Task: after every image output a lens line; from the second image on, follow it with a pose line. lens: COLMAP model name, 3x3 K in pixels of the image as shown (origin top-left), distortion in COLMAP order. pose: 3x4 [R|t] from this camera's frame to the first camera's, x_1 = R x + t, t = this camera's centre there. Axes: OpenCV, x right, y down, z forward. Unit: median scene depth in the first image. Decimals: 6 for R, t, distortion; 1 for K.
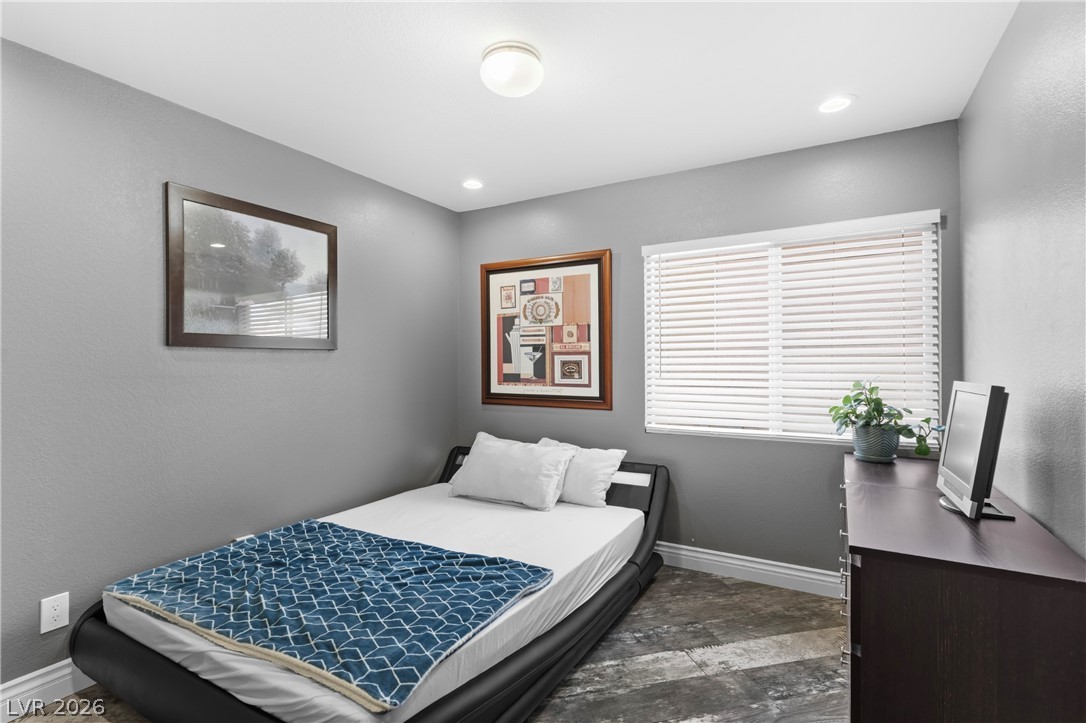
lens RADIAL K [[513.5, 0, 543.6], [0, 513.5, 358.5], [0, 0, 1]] dist [0.001612, 0.000880]
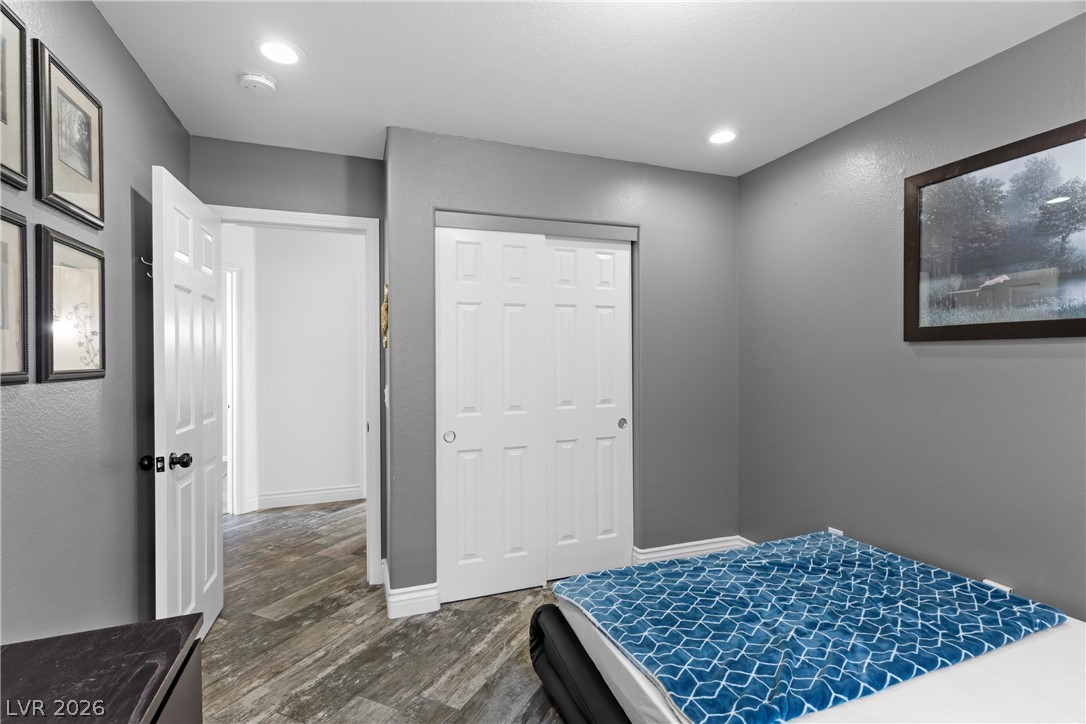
lens RADIAL K [[513.5, 0, 543.6], [0, 513.5, 359.0], [0, 0, 1]] dist [0.001612, 0.000880]
pose [[-0.634526, 0.012047, -0.772808, 0.468297], [0.012429, 0.999908, 0.005382, -0.003927], [0.772802, -0.006190, -0.634617, 1.020810]]
